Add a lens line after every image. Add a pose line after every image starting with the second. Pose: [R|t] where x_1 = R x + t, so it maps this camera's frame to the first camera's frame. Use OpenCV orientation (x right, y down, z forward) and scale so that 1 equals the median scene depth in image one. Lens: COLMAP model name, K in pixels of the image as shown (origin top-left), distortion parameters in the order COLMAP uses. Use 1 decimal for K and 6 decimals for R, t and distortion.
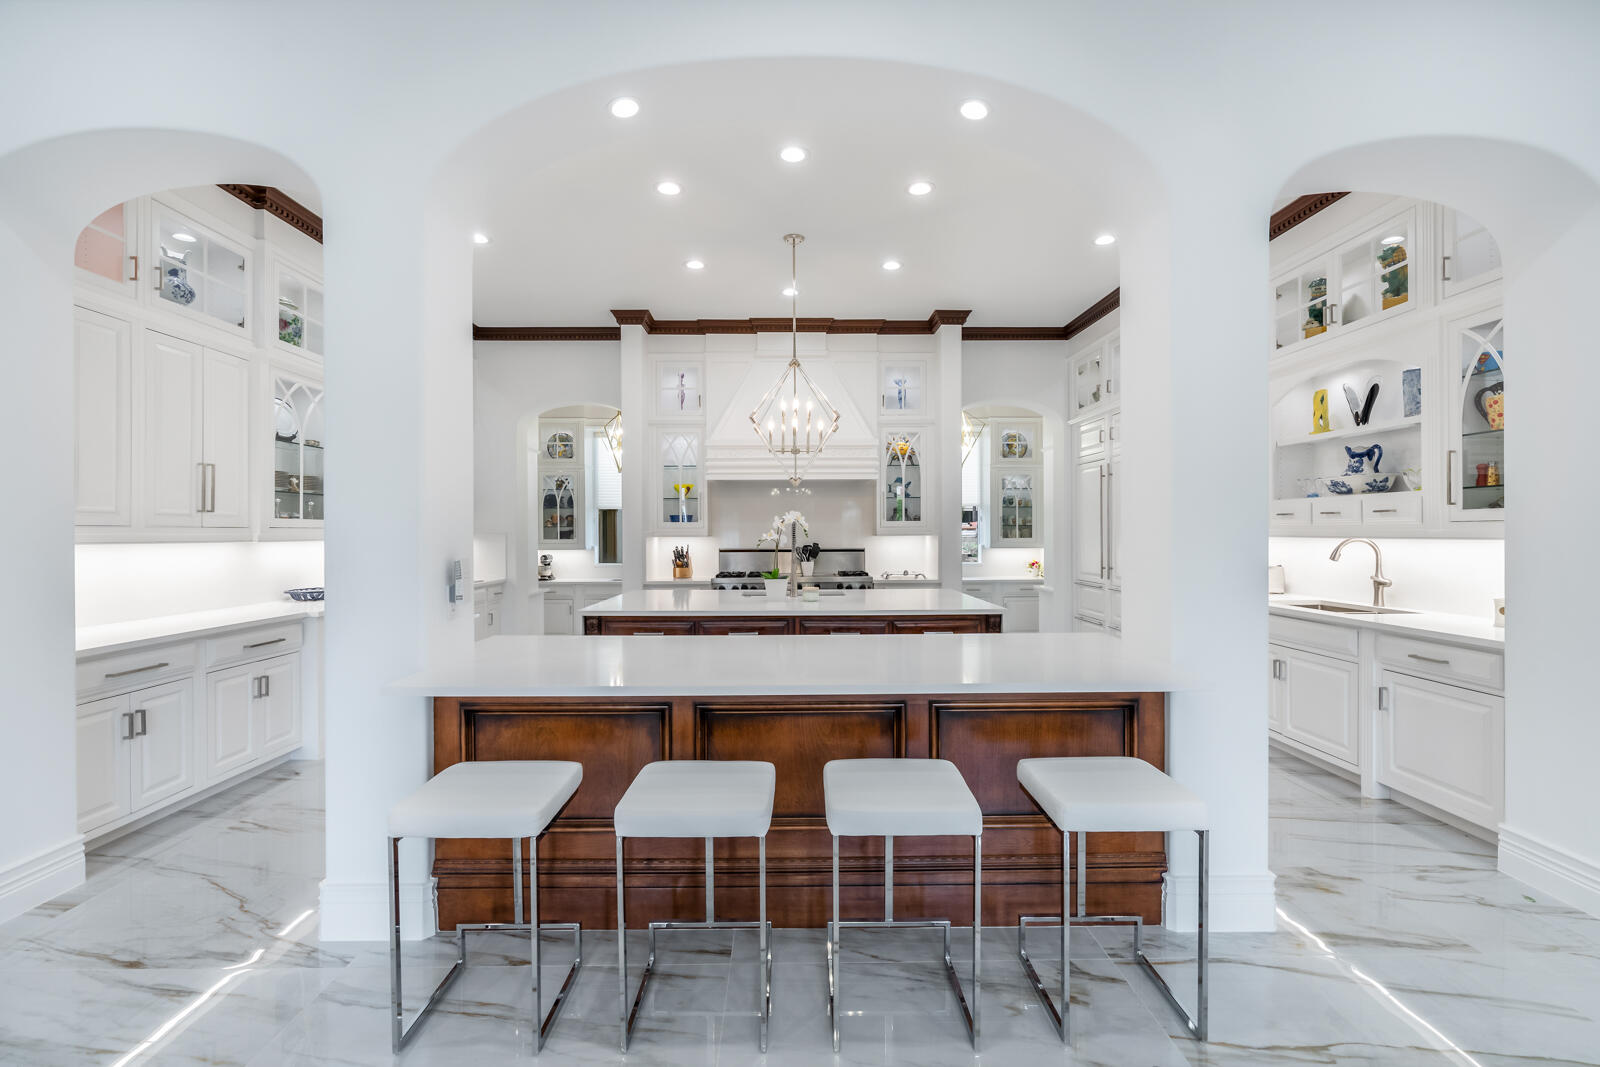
lens RADIAL K [[729.4, 0, 808.3], [0, 729.4, 539.5], [0, 0, 1]] dist [0.018136, 0.001324]
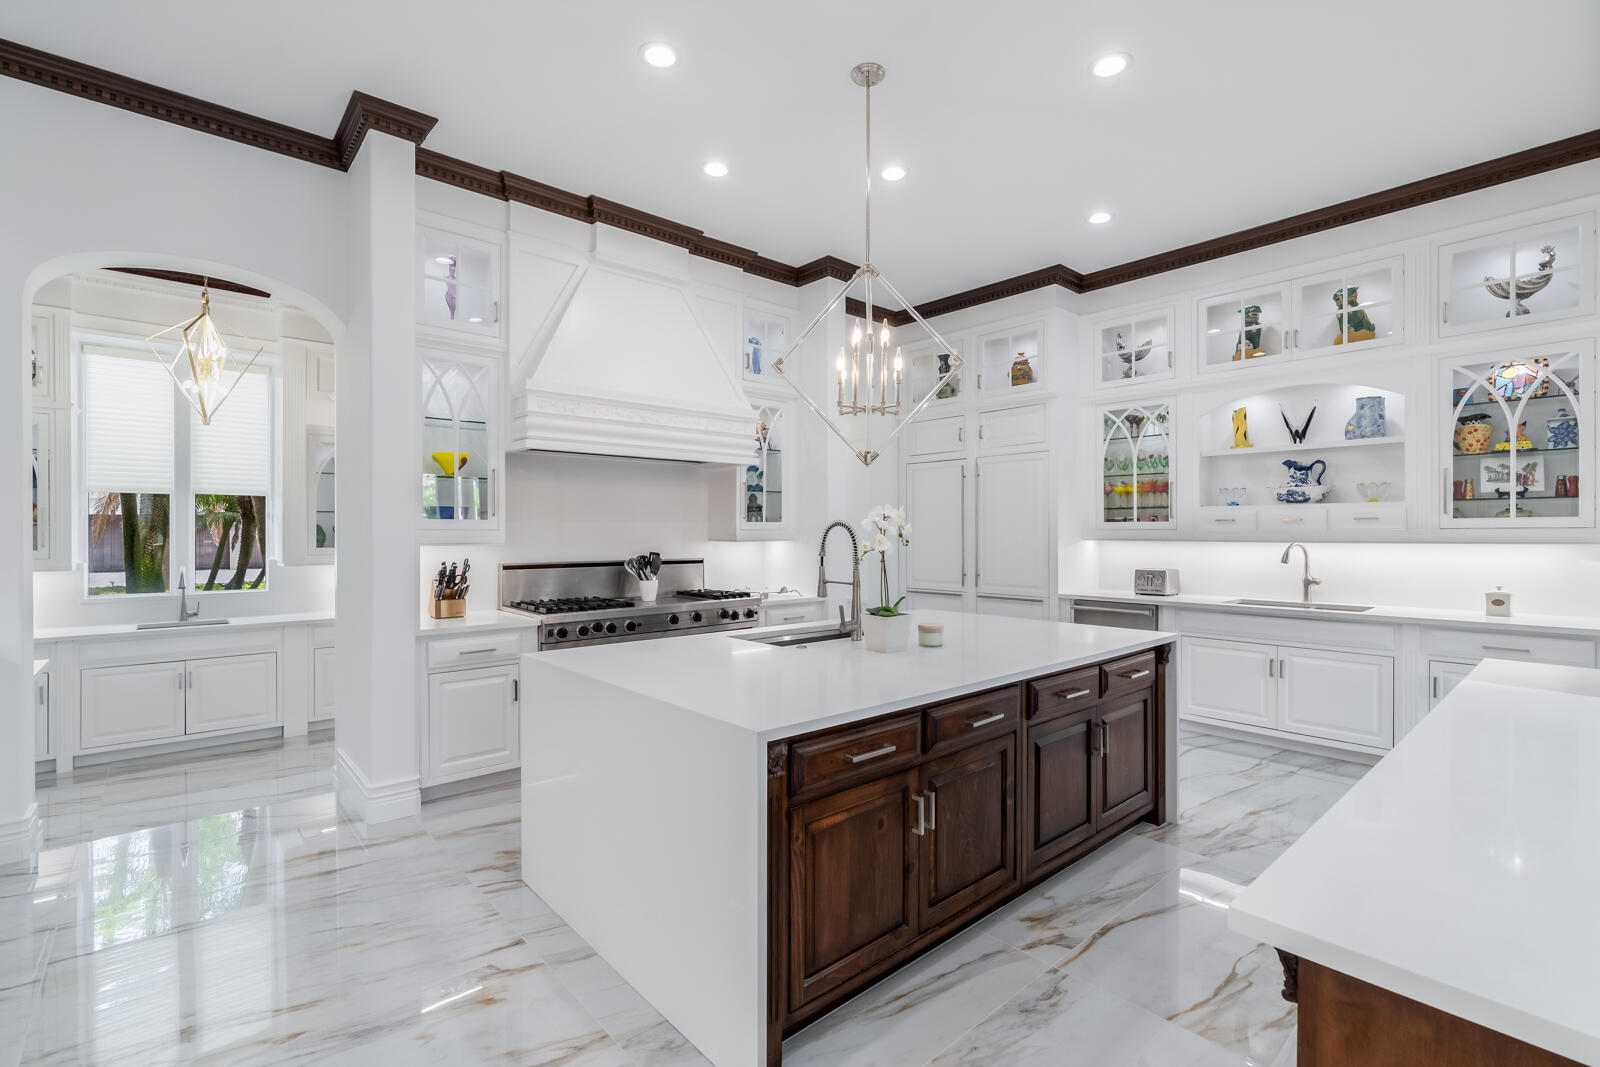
lens RADIAL K [[729.4, 0, 800.4], [0, 729.4, 528.4], [0, 0, 1]] dist [0.018136, 0.001324]
pose [[0.754764, 0.006455, 0.655965, -0.538587], [0.005860, 0.999845, -0.016582, -0.008482], [-0.655970, 0.016359, 0.754609, 0.622896]]
